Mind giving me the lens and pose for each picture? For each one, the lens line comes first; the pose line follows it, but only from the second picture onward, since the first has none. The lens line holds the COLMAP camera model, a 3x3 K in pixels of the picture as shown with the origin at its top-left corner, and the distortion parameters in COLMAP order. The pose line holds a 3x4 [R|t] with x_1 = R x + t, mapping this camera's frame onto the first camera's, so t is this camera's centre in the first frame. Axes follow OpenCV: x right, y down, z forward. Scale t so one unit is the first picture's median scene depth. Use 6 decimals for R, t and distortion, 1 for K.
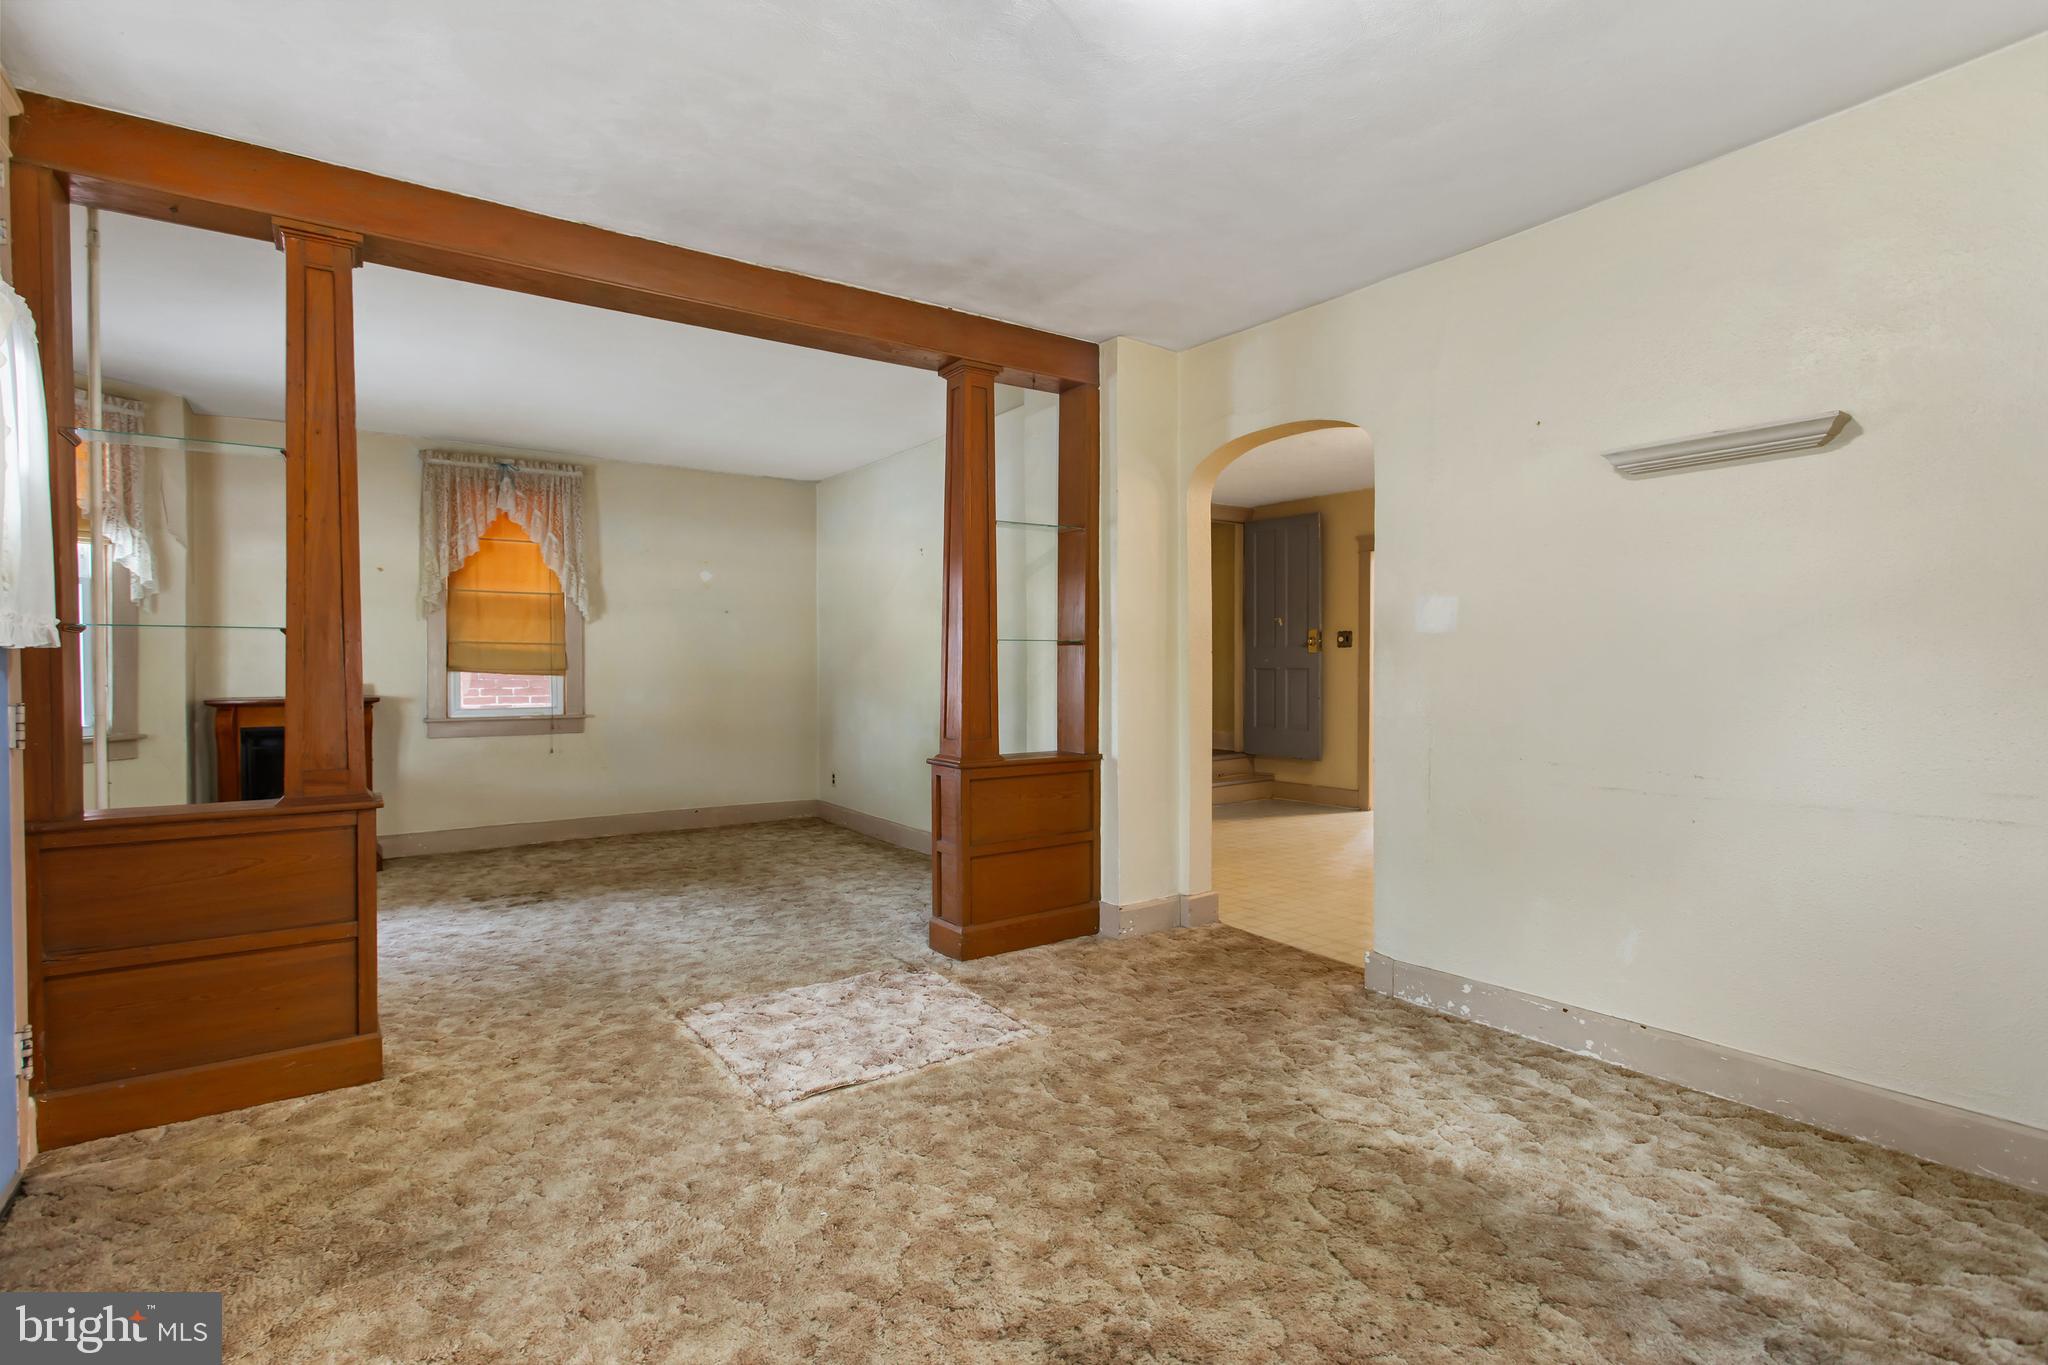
lens RADIAL K [[968.8, 0, 987.2], [0, 968.8, 672.0], [0, 0, 1]] dist [-0.001605, 0.000102]
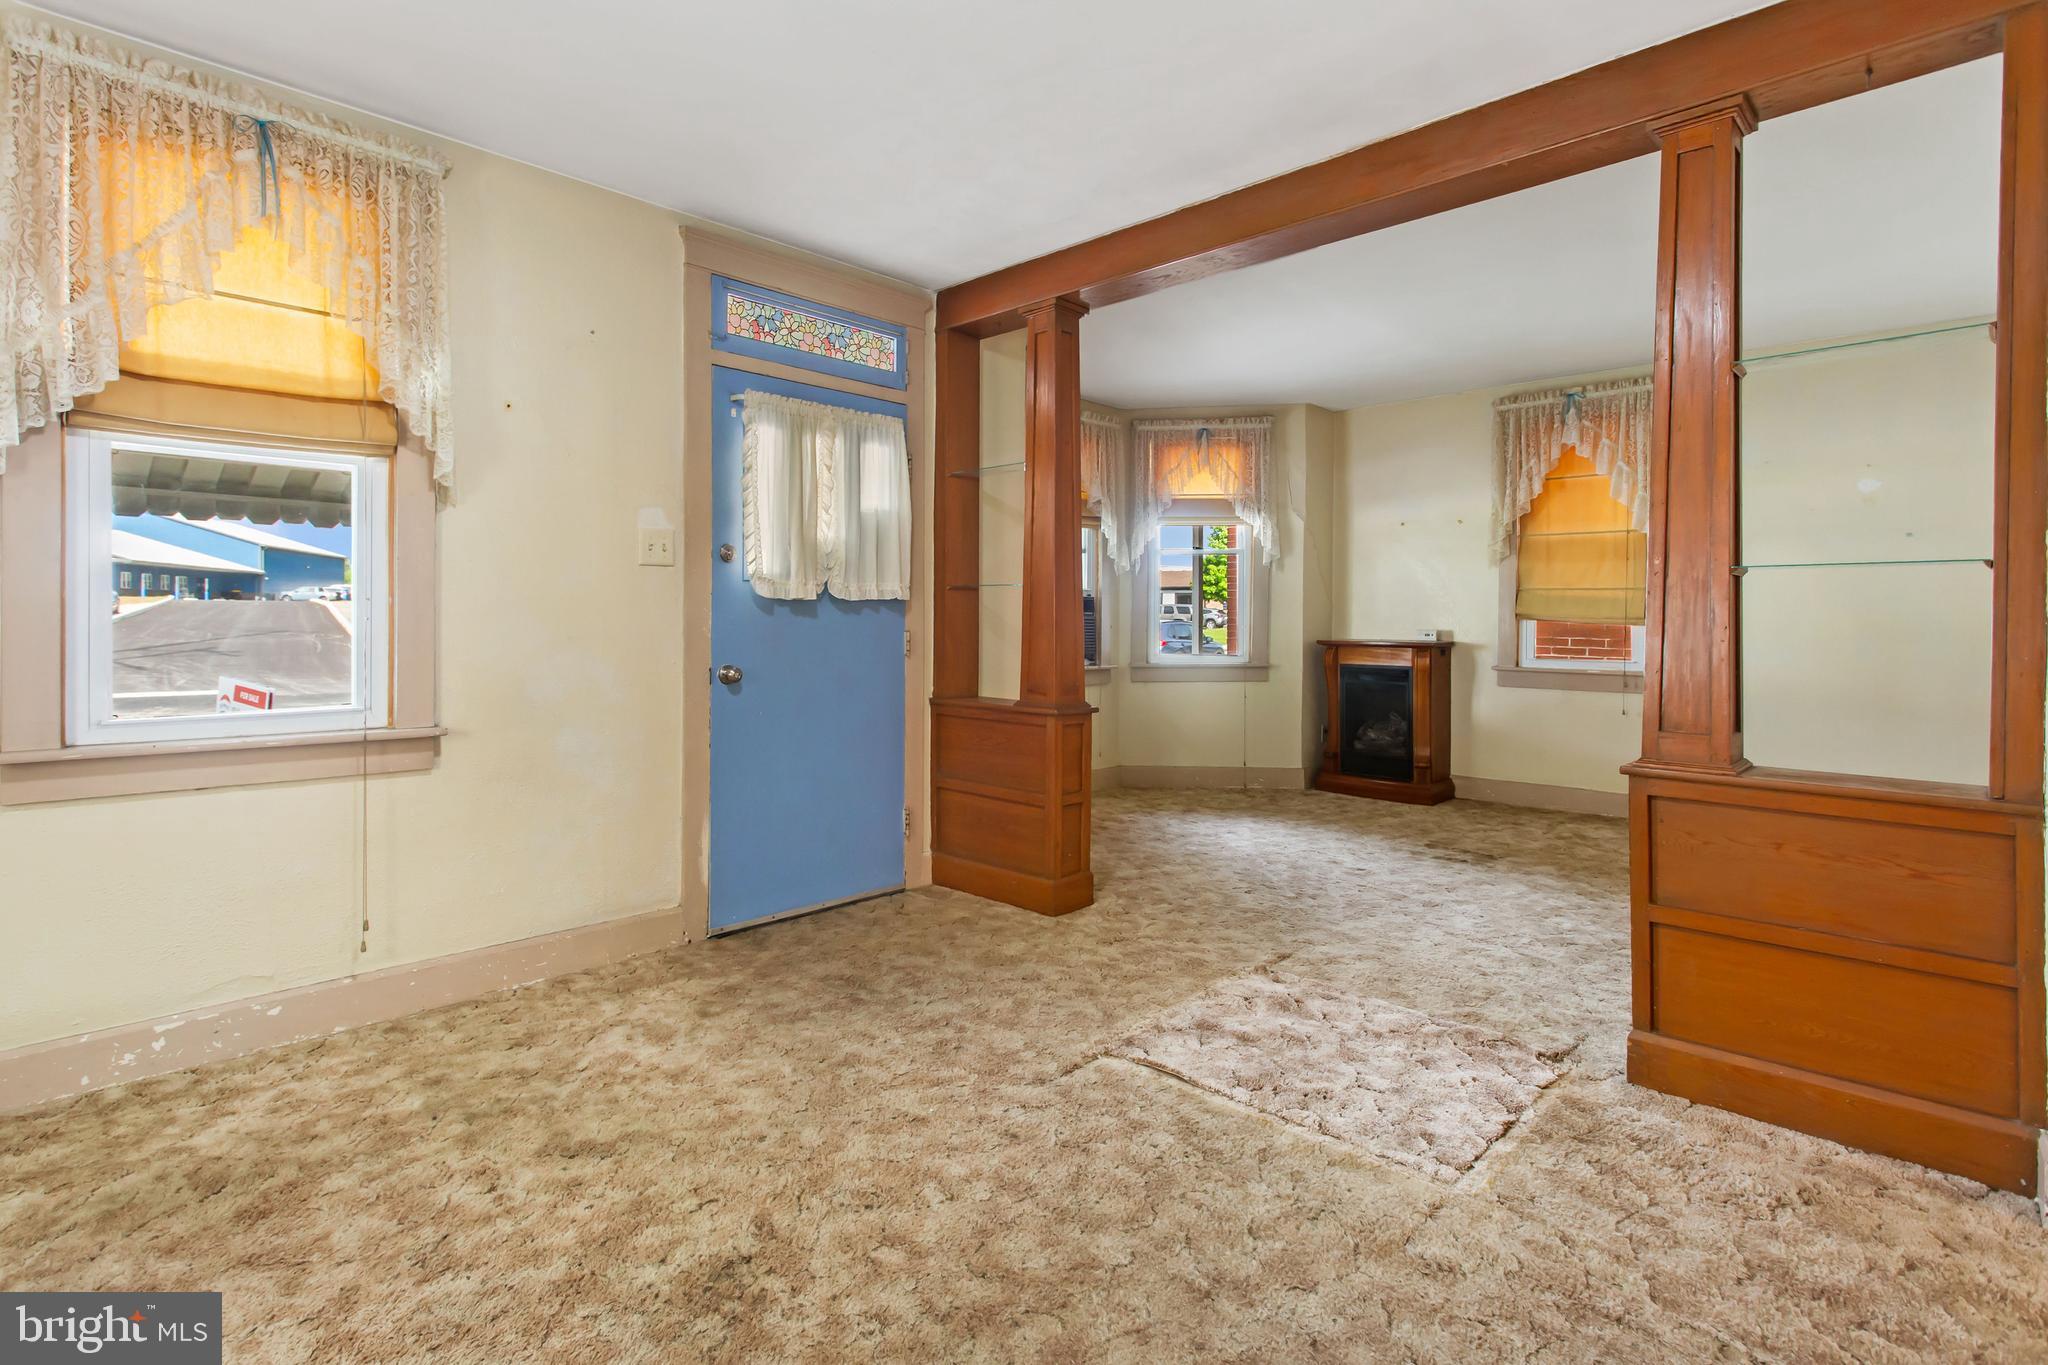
lens RADIAL K [[1009.1, 0, 1021.4], [0, 1009.1, 613.2], [0, 0, 1]] dist [-0.000184, 0.000765]
pose [[0.201920, 0.001665, -0.979401, 0.639133], [-0.009913, 0.999951, -0.000344, -0.002589], [0.979352, 0.009778, 0.201927, 0.568833]]
